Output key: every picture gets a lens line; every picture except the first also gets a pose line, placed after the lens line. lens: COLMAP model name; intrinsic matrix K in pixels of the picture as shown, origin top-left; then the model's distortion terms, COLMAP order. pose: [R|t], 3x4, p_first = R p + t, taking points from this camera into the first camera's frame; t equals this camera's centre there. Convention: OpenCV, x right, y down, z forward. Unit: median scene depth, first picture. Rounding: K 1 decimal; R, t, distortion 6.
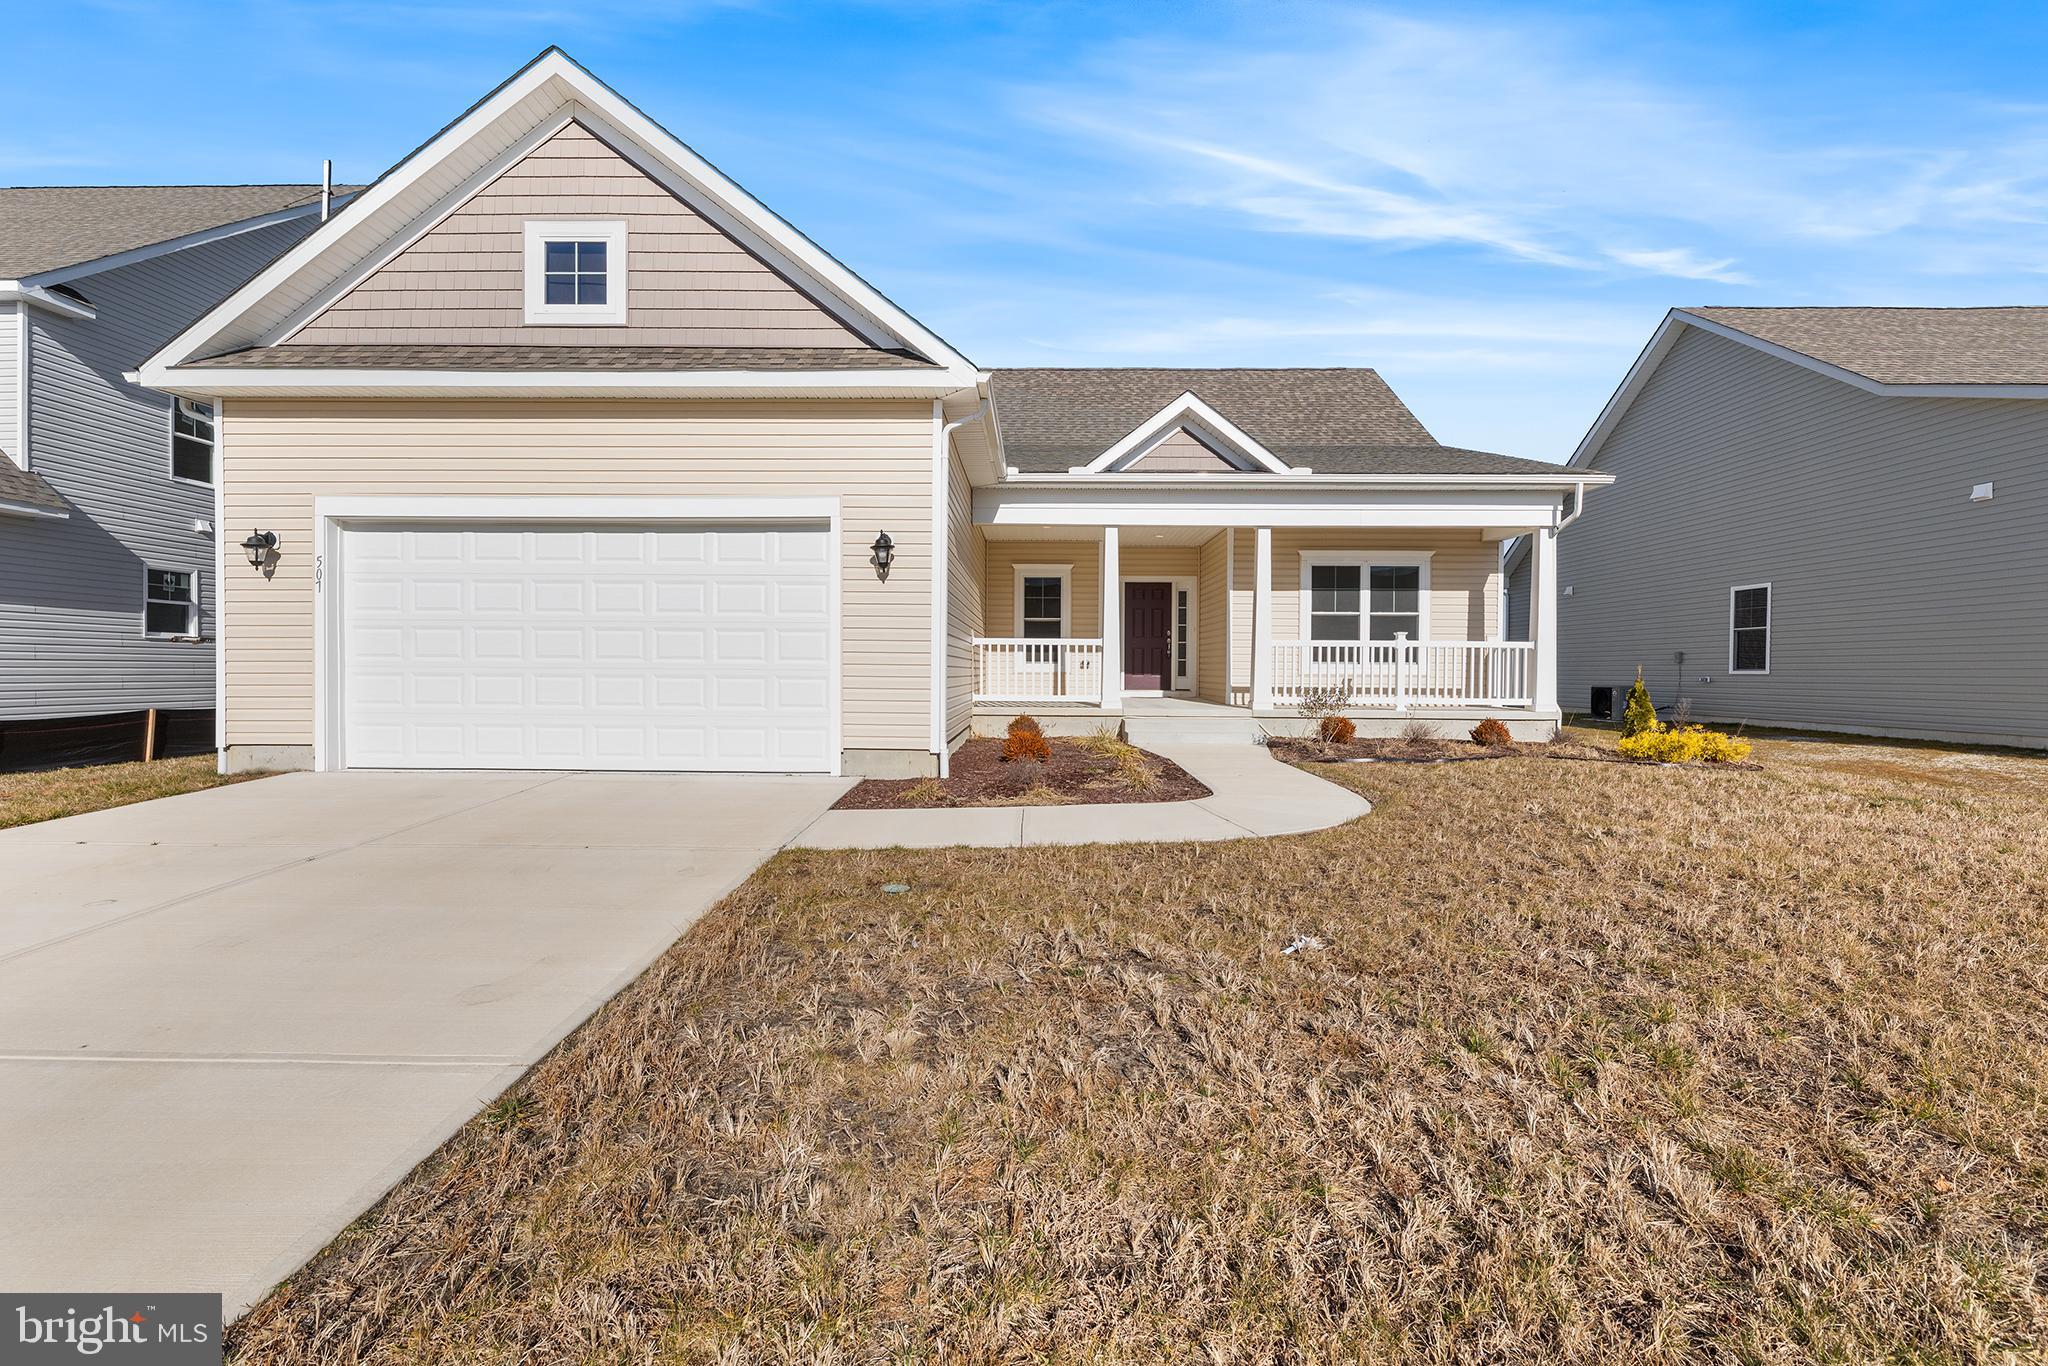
lens RADIAL K [[878.6, 0, 1021.1], [0, 878.6, 681.6], [0, 0, 1]] dist [-0.002271, 0.000077]
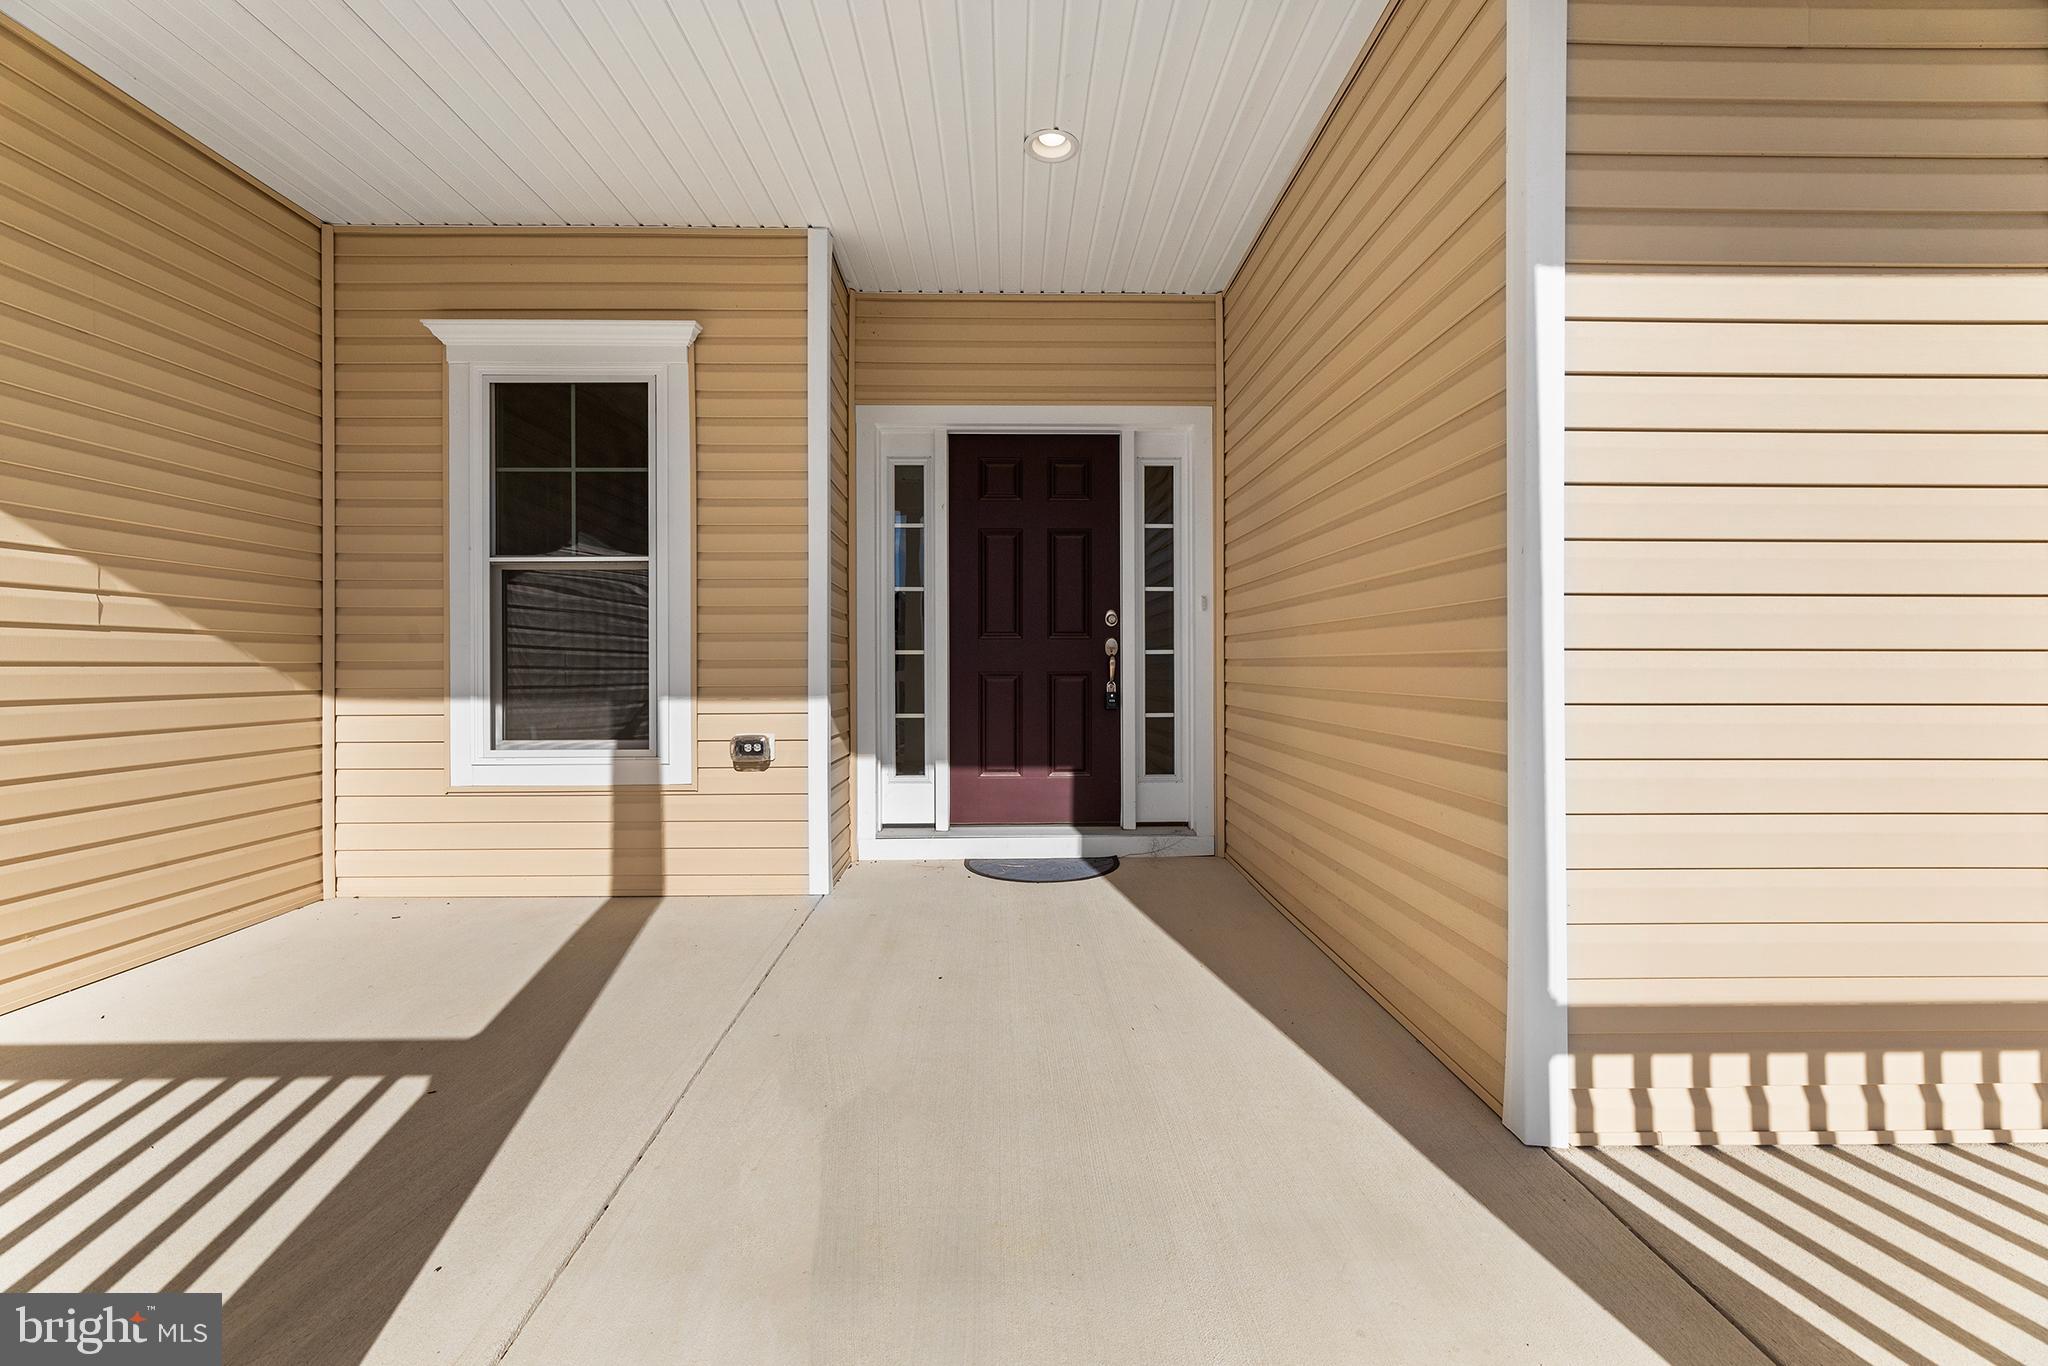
lens RADIAL K [[827.9, 0, 1023.9], [0, 827.9, 670.8], [0, 0, 1]] dist [-0.003502, 0.000125]
pose [[0.999310, -0.008061, 0.036257, 0.156724], [0.008345, 0.999936, -0.007697, -0.044616], [-0.036193, 0.007994, 0.999313, 0.884676]]
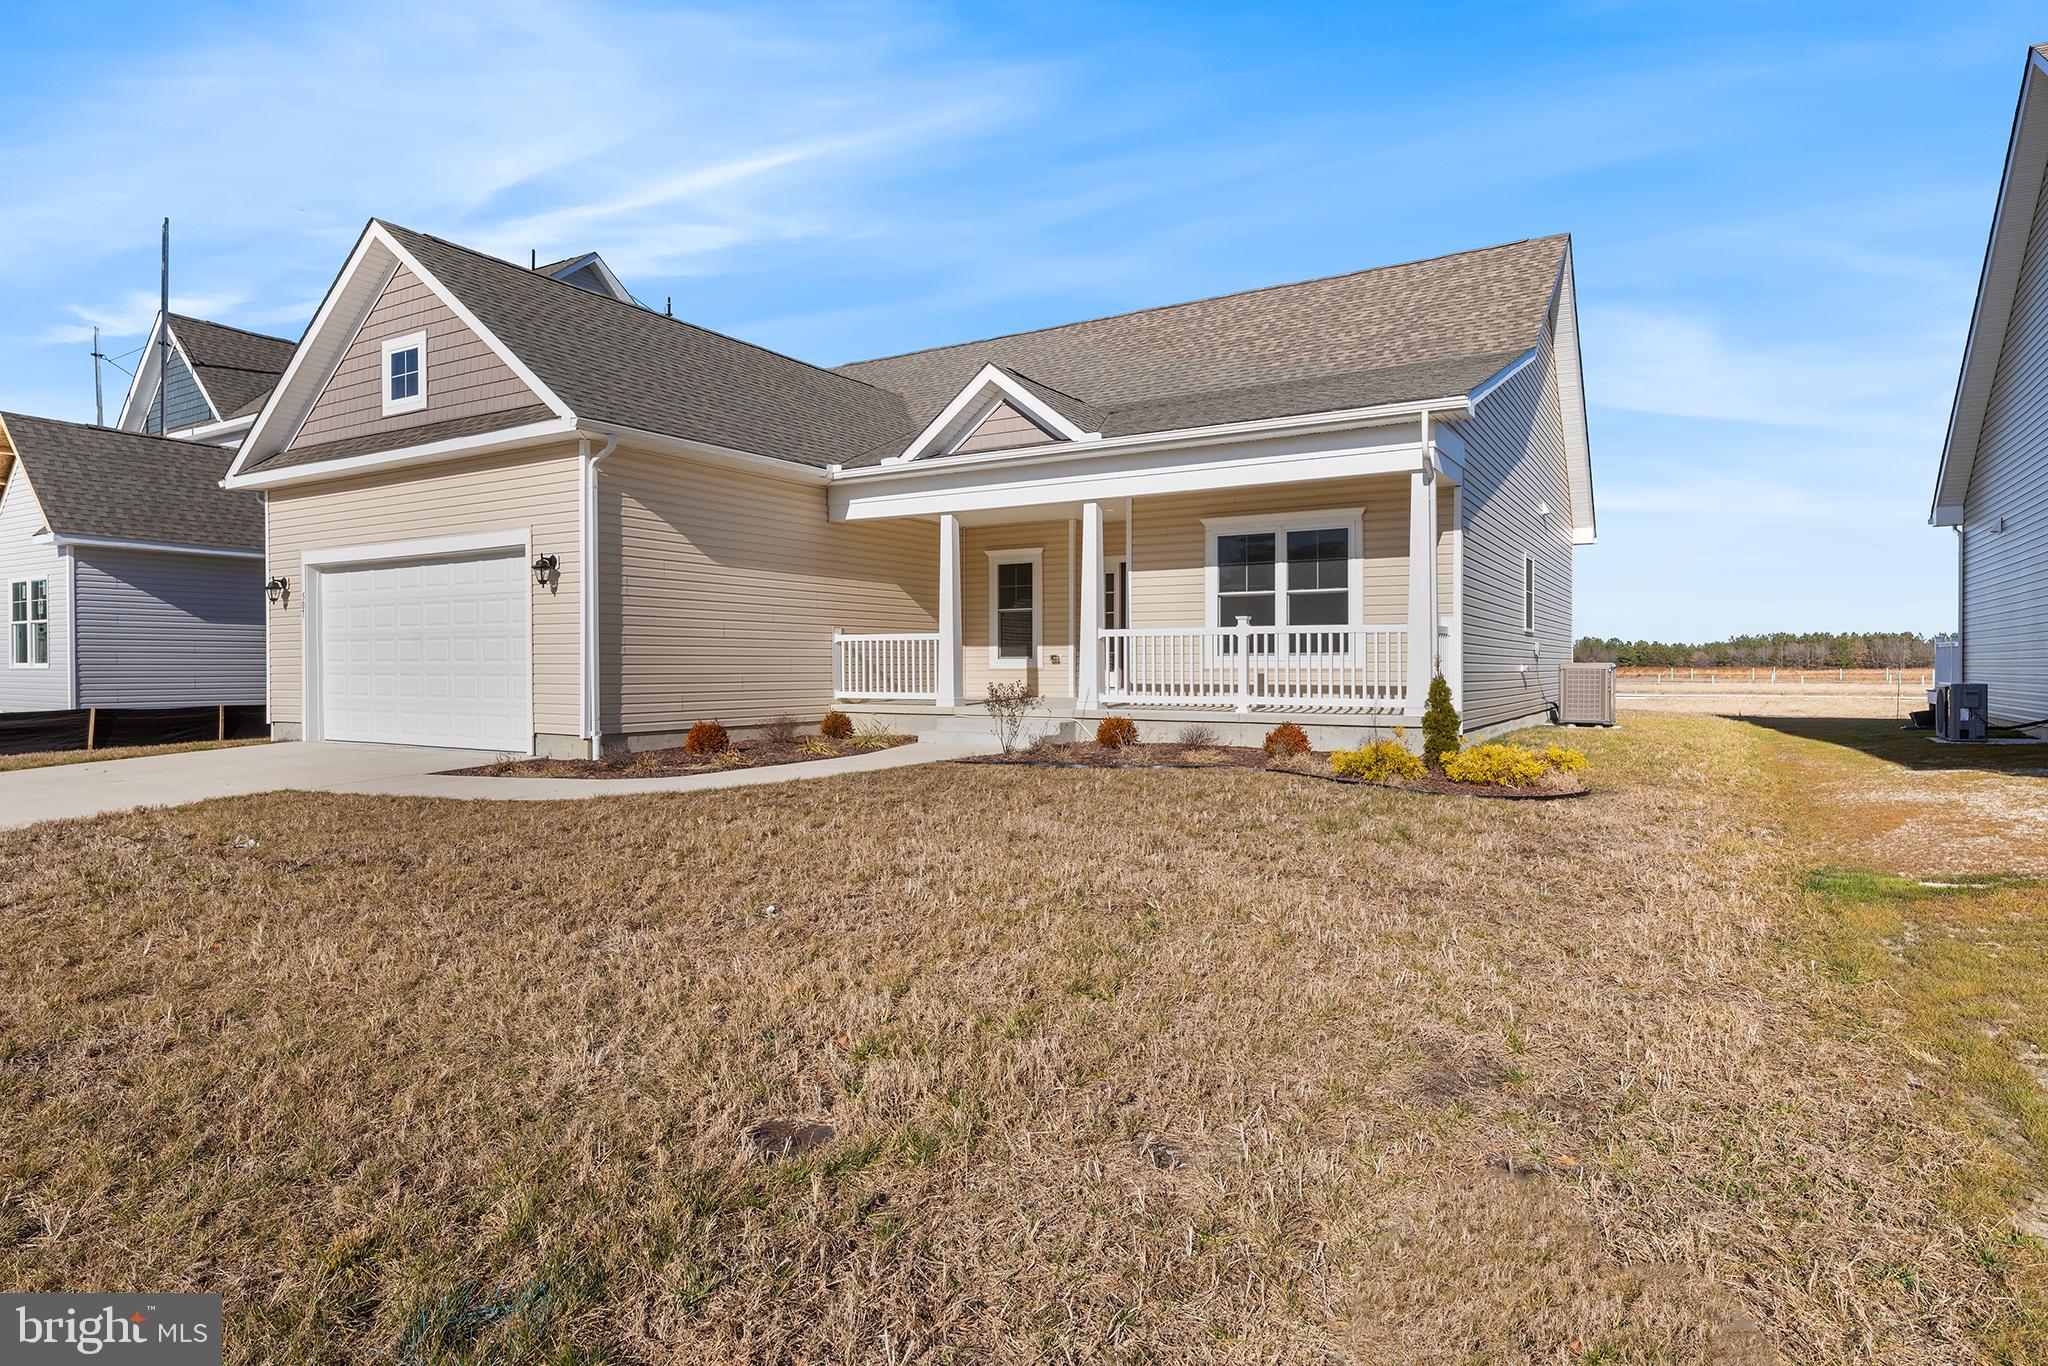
lens RADIAL K [[1144.9, 0, 1021.1], [0, 1144.9, 675.2], [0, 0, 1]] dist [-0.007717, -0.000516]
pose [[0.862362, -0.004600, -0.506272, 0.714509], [0.001448, 0.999977, -0.006620, 0.004565], [0.506291, 0.004976, 0.862348, -0.015385]]
